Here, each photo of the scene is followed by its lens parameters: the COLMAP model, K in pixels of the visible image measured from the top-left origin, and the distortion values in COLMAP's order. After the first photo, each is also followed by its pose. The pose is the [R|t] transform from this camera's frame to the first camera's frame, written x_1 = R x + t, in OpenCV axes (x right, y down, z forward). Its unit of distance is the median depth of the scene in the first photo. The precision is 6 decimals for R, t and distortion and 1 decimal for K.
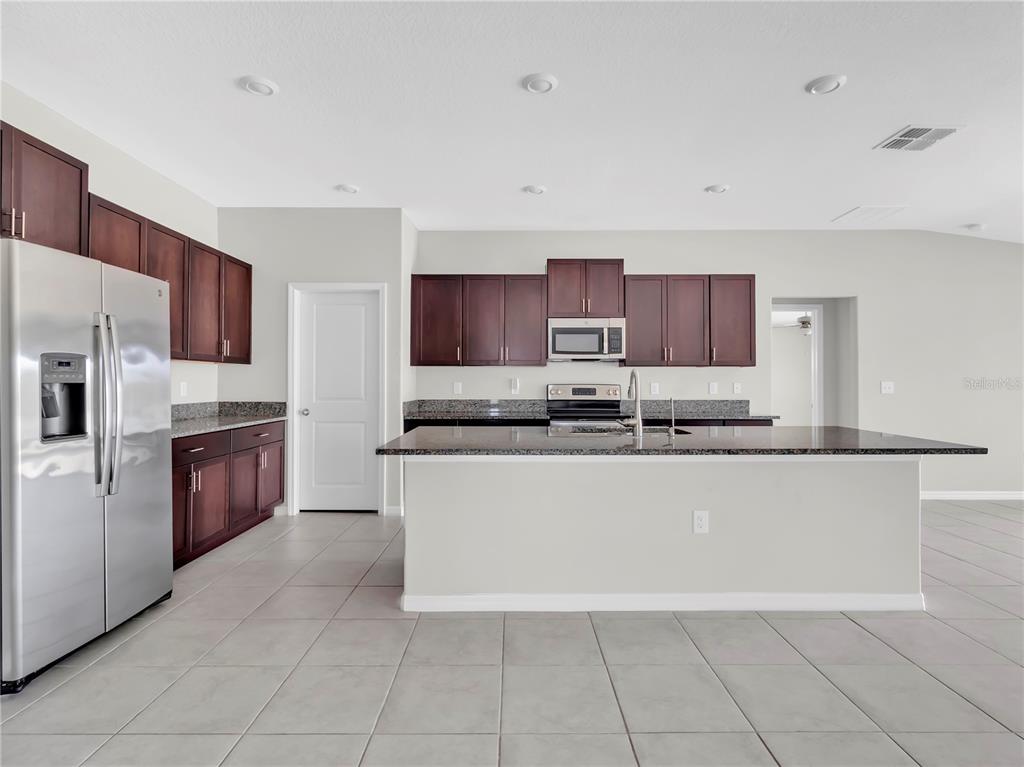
lens RADIAL K [[505.7, 0, 512.0], [0, 505.7, 383.5], [0, 0, 1]] dist [-0.001883, -0.000290]
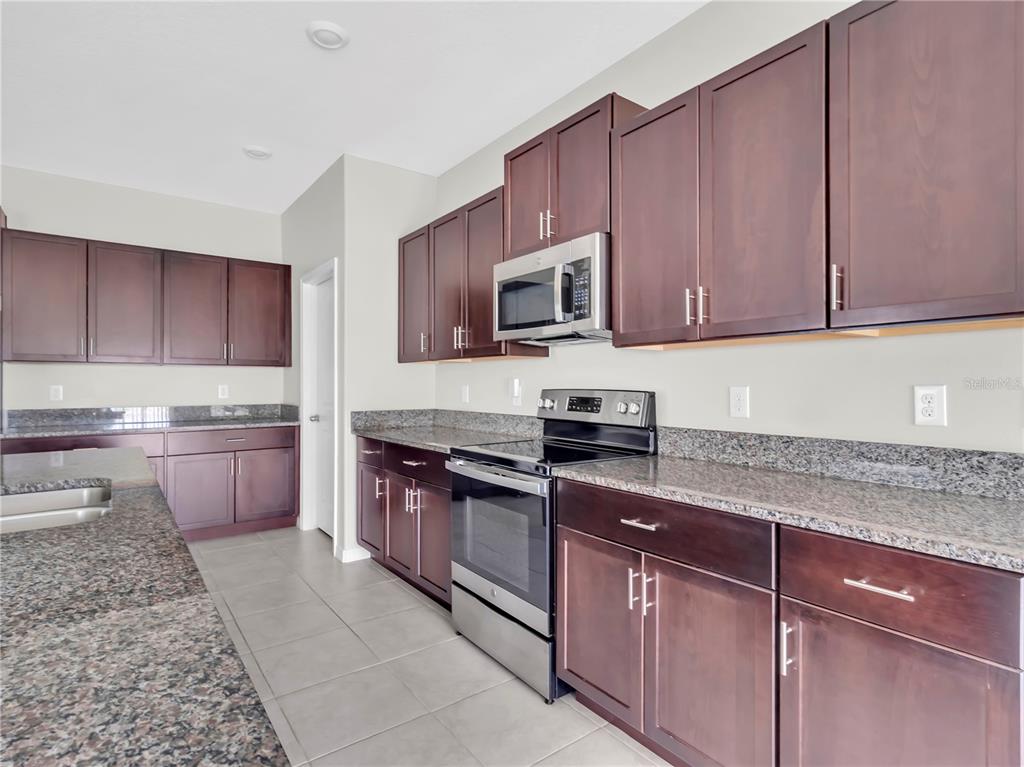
lens RADIAL K [[551.1, 0, 512.0], [0, 551.1, 383.5], [0, 0, 1]] dist [0.003103, 0.000428]
pose [[0.587722, -0.001501, -0.809062, 0.556601], [-0.002245, 0.999991, -0.003486, -0.001976], [0.809060, 0.003865, 0.587714, 0.676476]]
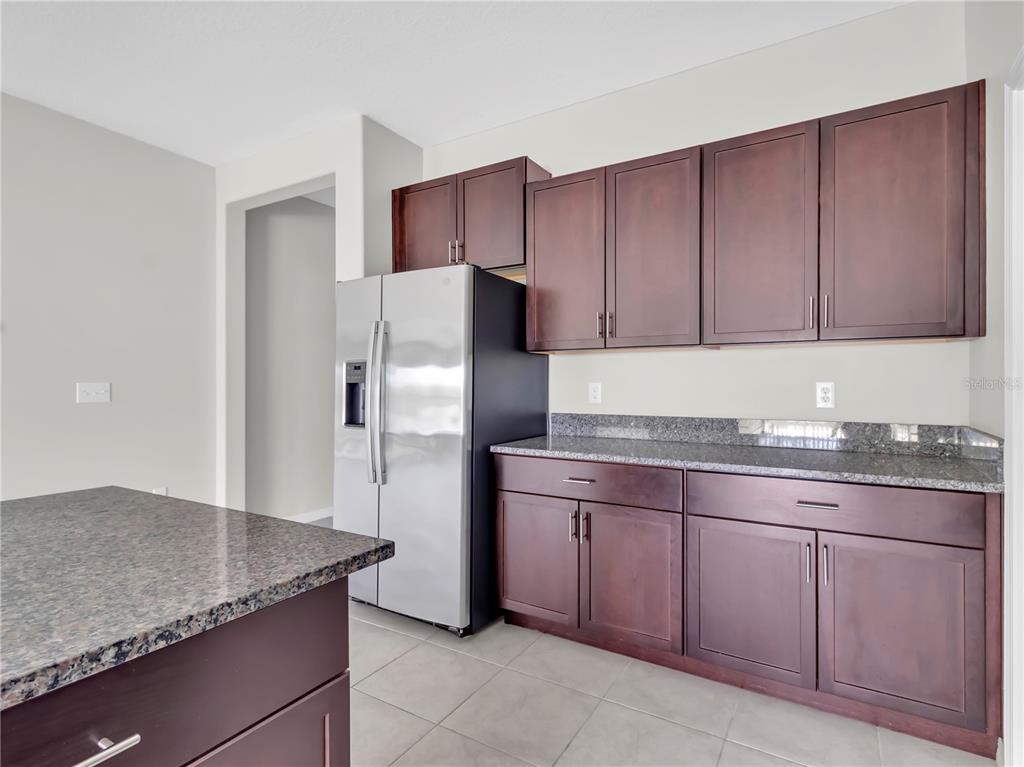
lens RADIAL K [[538.7, 0, 512.0], [0, 538.7, 383.5], [0, 0, 1]] dist [0.010875, 0.000241]
pose [[-0.526606, 0.002698, -0.850105, 0.027304], [-0.000915, 0.999993, 0.003740, -0.002078], [0.850109, 0.002747, -0.526599, 0.856095]]
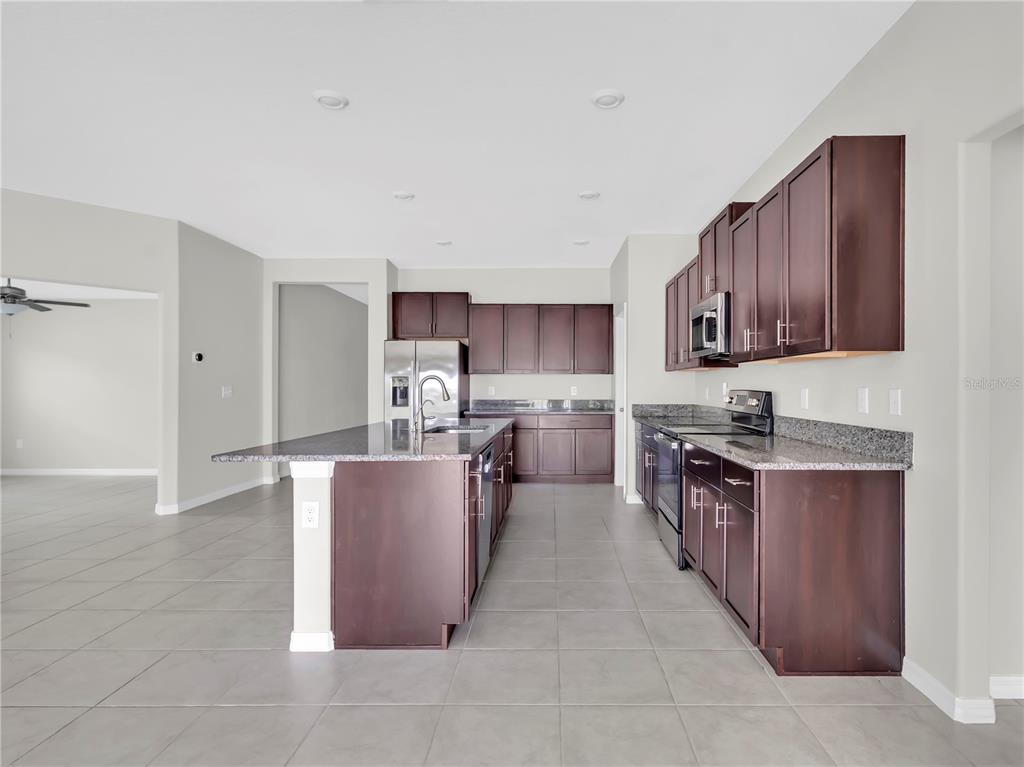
lens RADIAL K [[551.1, 0, 512.0], [0, 551.1, 383.5], [0, 0, 1]] dist [0.003103, 0.000428]
pose [[-0.067479, -0.004447, -0.997711, 0.977323], [-0.007334, 0.999965, -0.003961, -0.002119], [0.997694, 0.007050, -0.067510, 0.773397]]
